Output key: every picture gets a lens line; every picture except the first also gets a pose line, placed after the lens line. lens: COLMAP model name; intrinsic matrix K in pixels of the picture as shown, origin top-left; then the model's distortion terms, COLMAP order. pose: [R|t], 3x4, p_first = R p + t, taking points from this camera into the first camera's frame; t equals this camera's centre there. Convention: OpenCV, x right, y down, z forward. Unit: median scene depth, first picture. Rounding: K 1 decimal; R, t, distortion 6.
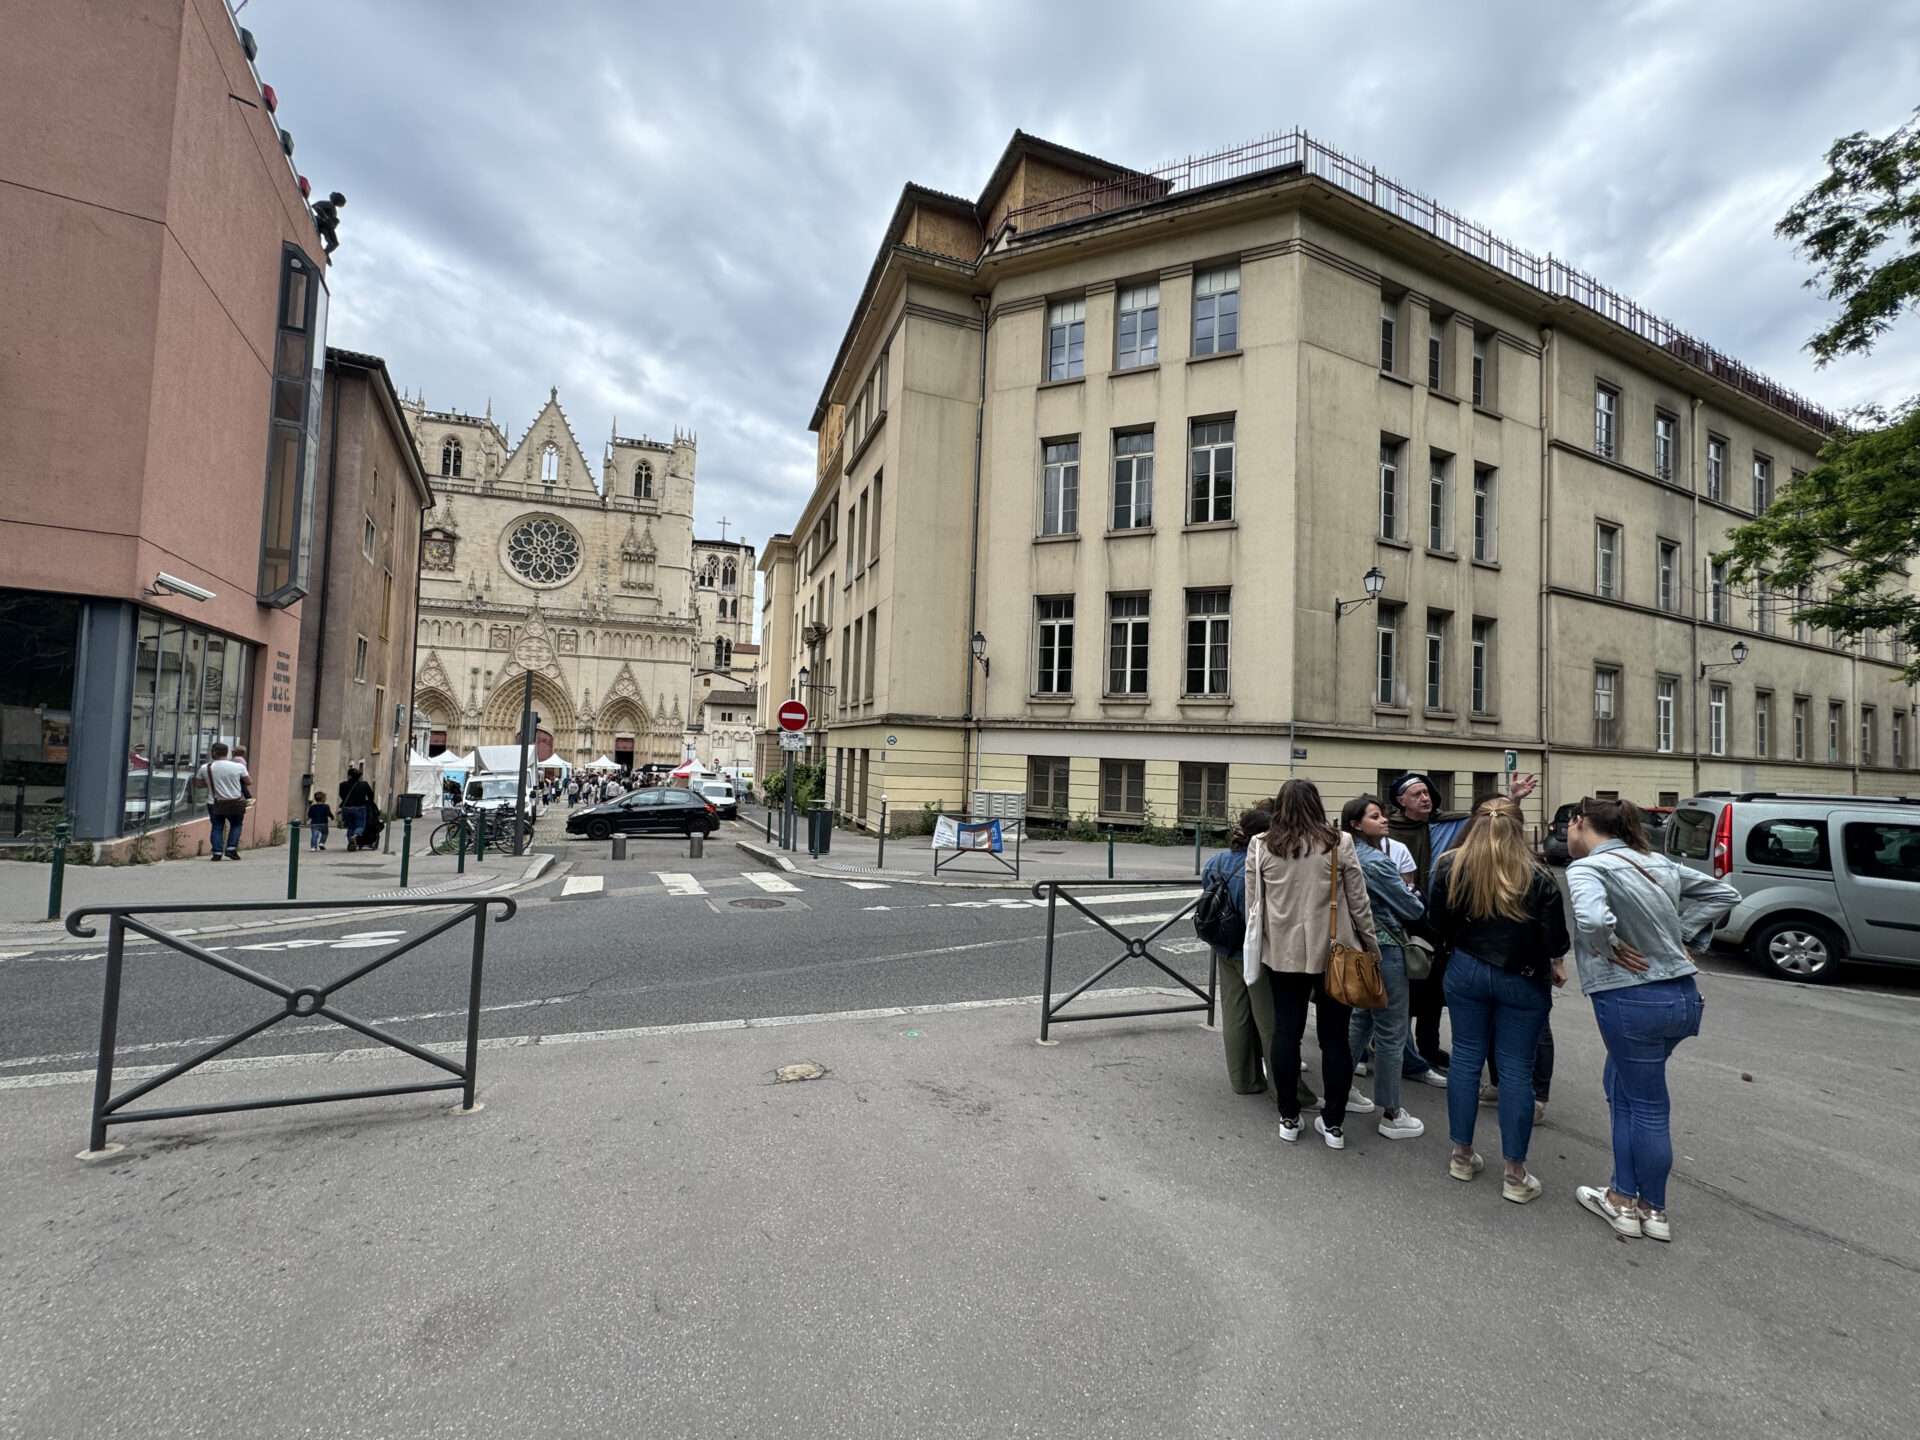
lens RADIAL K [[764.0, 0, 956.4], [0, 764.0, 722.6], [0, 0, 1]] dist [-0.001369, -0.000231]
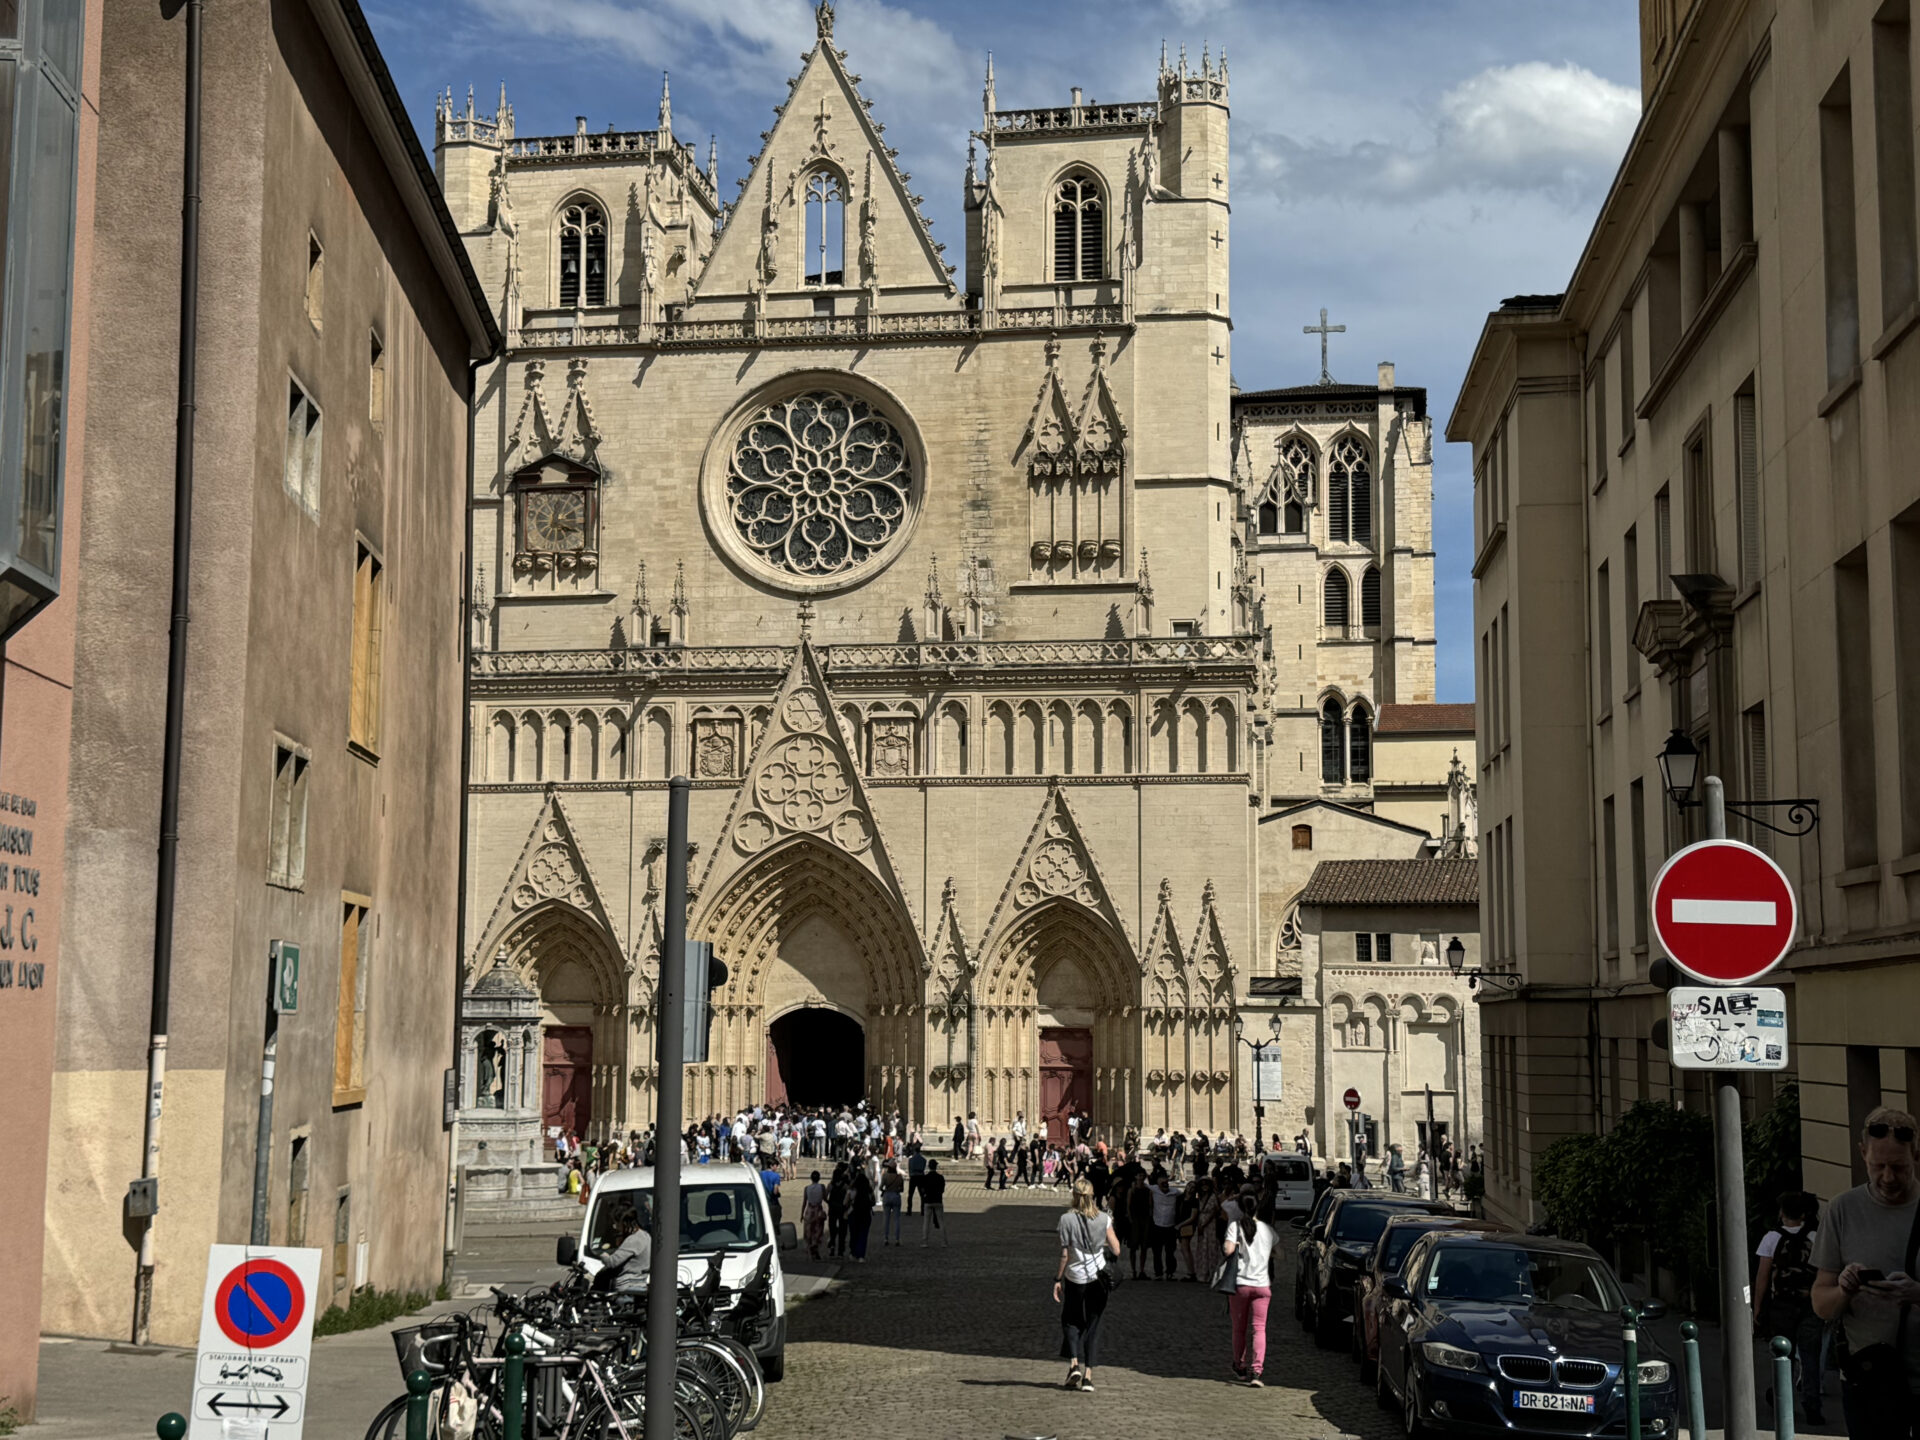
lens RADIAL K [[2536.1, 0, 951.6], [0, 2536.1, 720.9], [0, 0, 1]] dist [0.140483, -0.068249]
pose [[0.897816, -0.083563, -0.432370, -0.008643], [0.042738, 0.993731, -0.103309, 0.000370], [0.438292, 0.074274, 0.895759, 0.023429]]
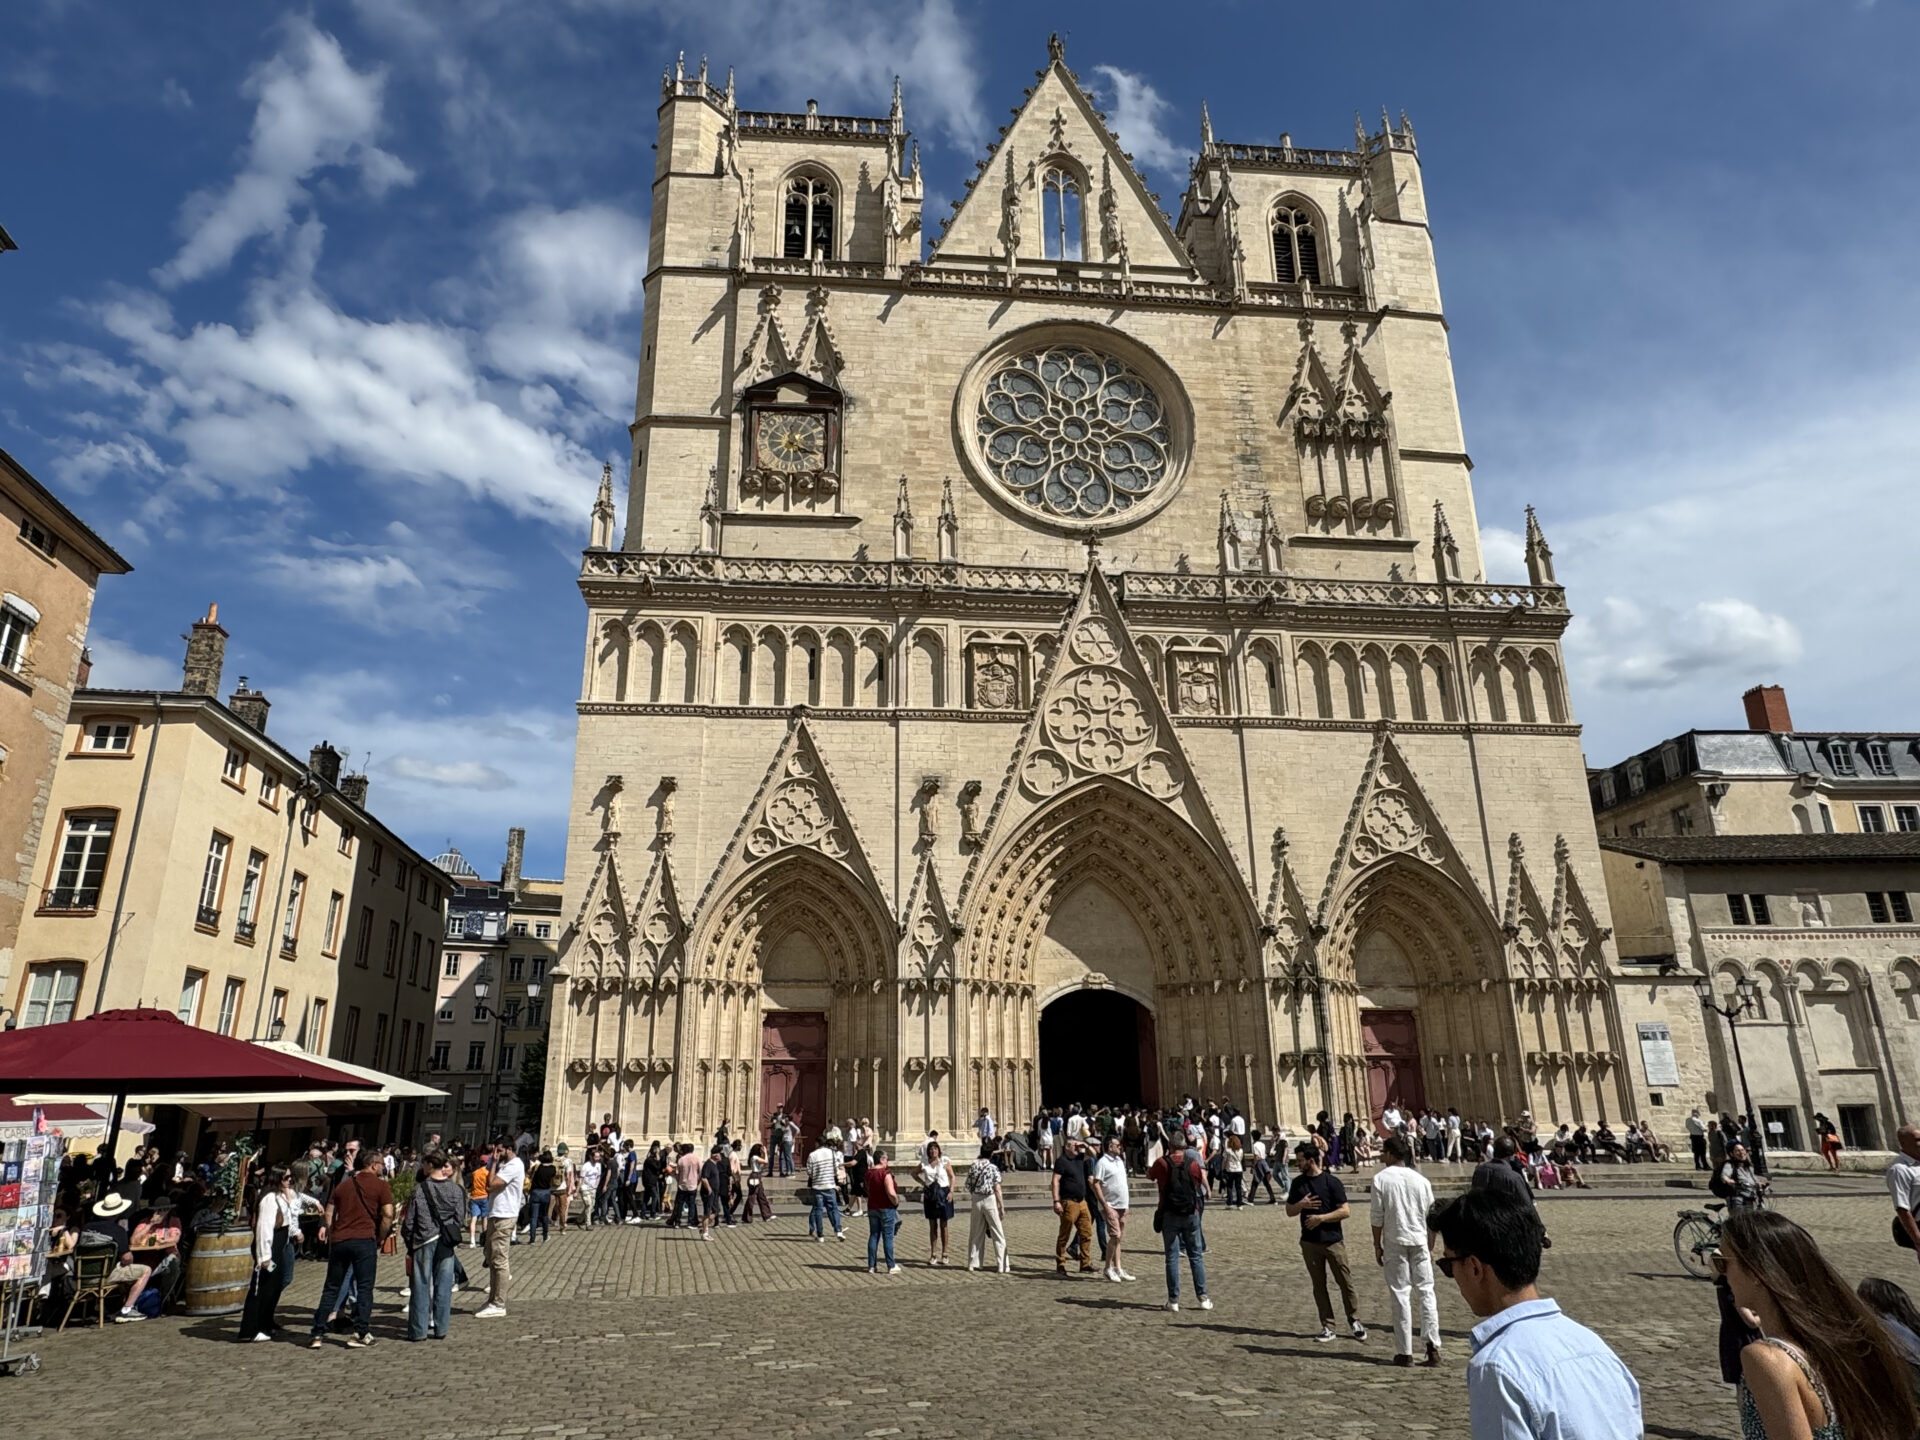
lens RADIAL K [[1174.1, 0, 960.0], [0, 1174.1, 720.0], [0, 0, 1]] dist [-0.002573, 0.001679]
pose [[0.982810, -0.098549, -0.156120, -0.529409], [0.052249, 0.959516, -0.276765, 0.030290], [0.177074, 0.263850, 0.948171, 0.557486]]
